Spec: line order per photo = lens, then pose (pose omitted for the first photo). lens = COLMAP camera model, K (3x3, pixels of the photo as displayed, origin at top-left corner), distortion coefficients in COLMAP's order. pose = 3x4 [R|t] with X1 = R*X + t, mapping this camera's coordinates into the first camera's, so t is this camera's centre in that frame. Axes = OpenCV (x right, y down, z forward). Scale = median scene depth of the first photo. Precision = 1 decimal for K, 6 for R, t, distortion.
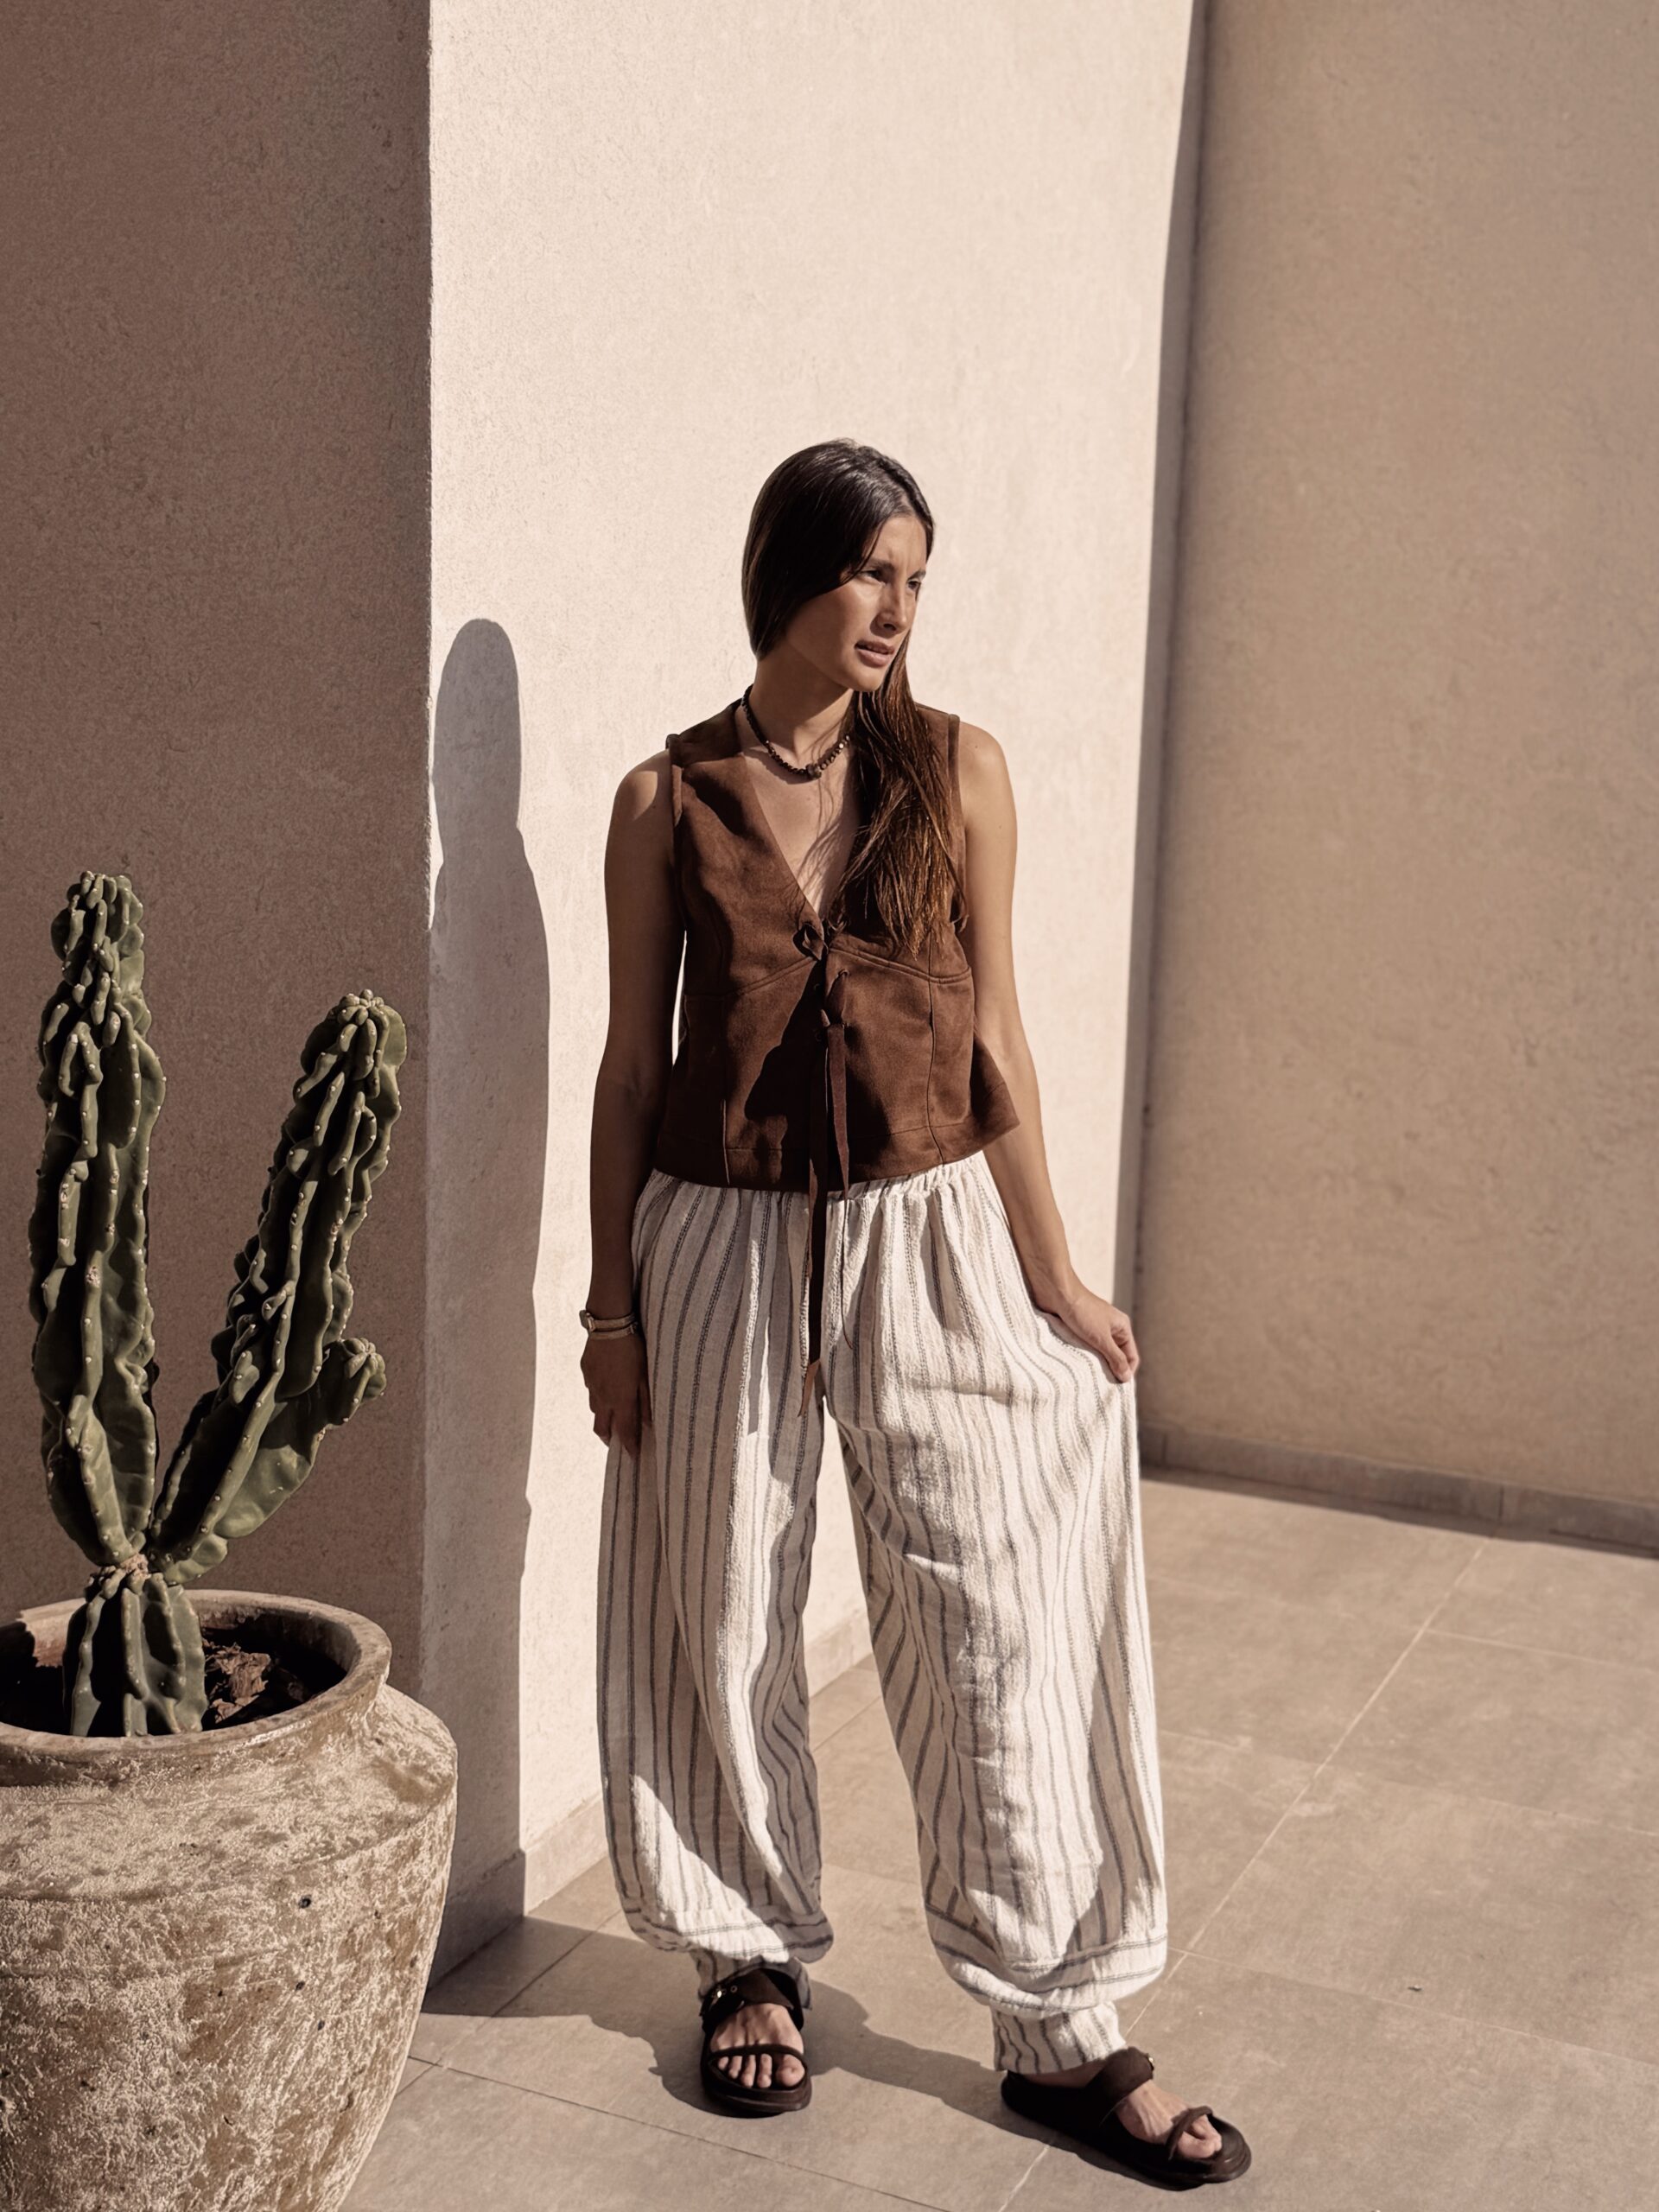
lens RADIAL K [[2671.1, 0, 864.1], [0, 2671.1, 1111.6], [0, 0, 1]] dist [0.201138, -0.486907]
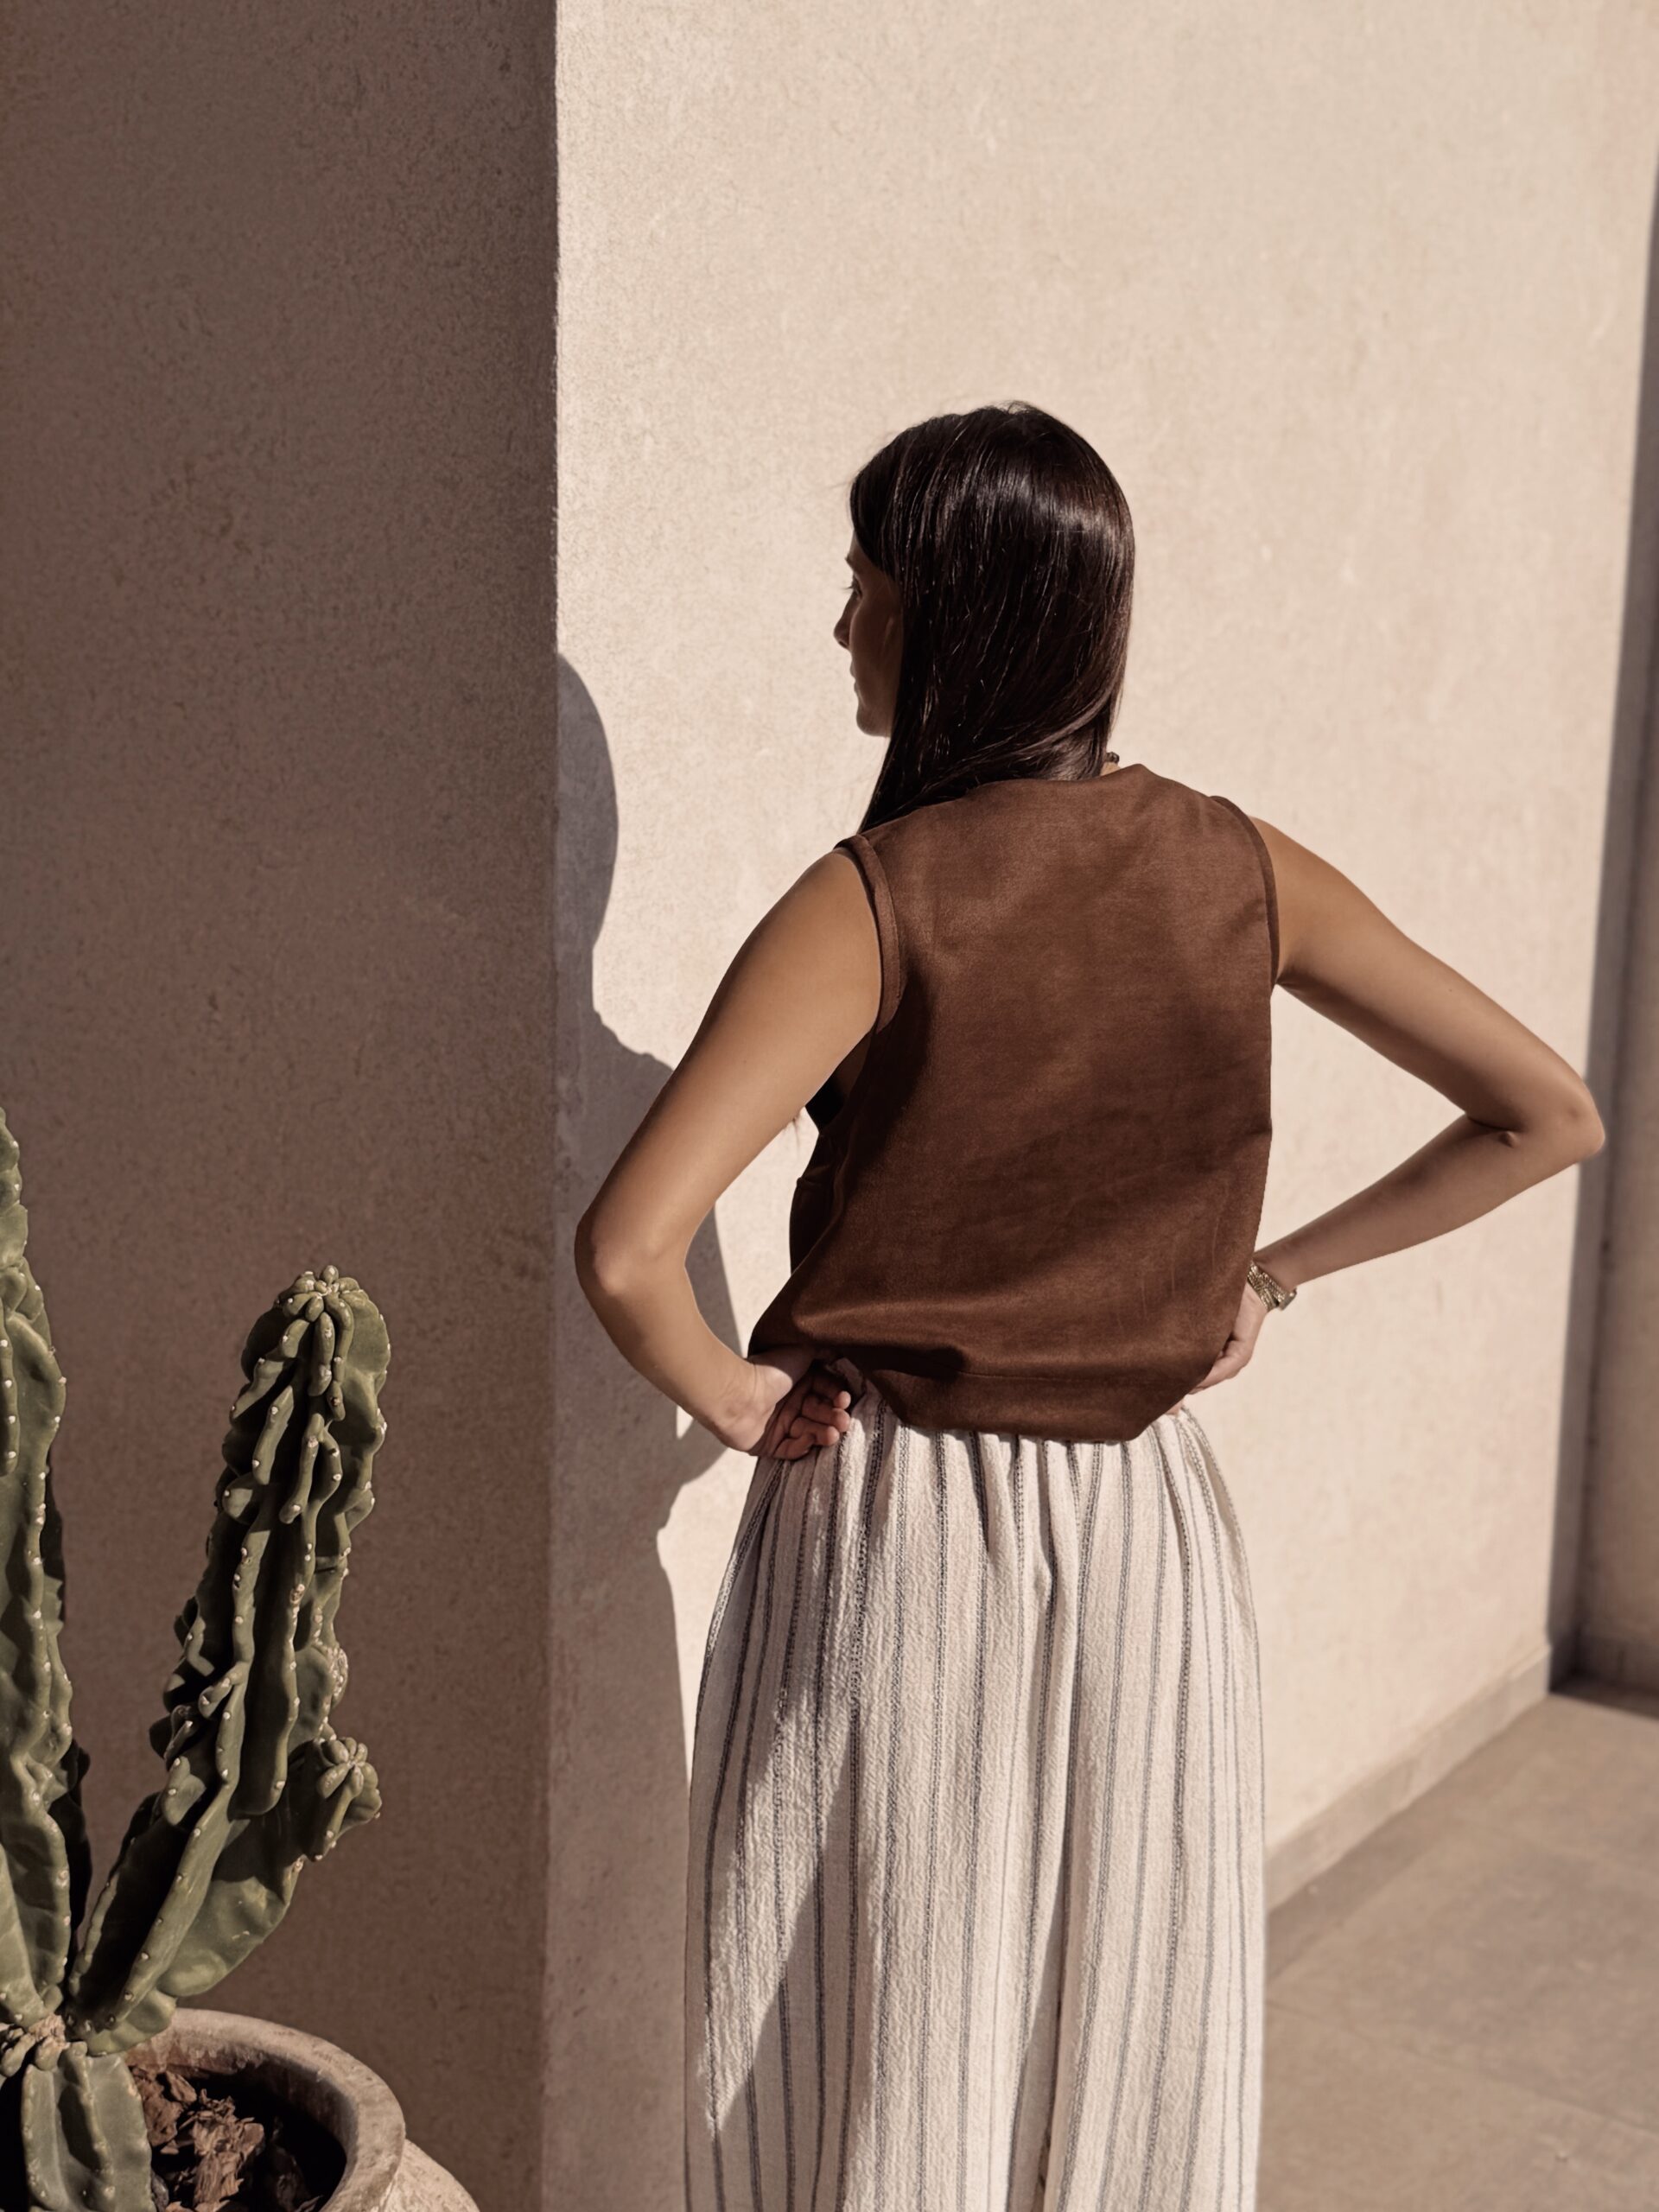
lens RADIAL K [[2671.1, 0, 864.1], [0, 2671.1, 1111.6], [0, 0, 1]] dist [0.201138, -0.486907]
pose [[0.982385, 0.025456, -0.185125, 0.063324], [-0.024288, 0.999668, 0.008574, -0.076591], [0.185281, -0.003927, 0.982678, 0.277030]]
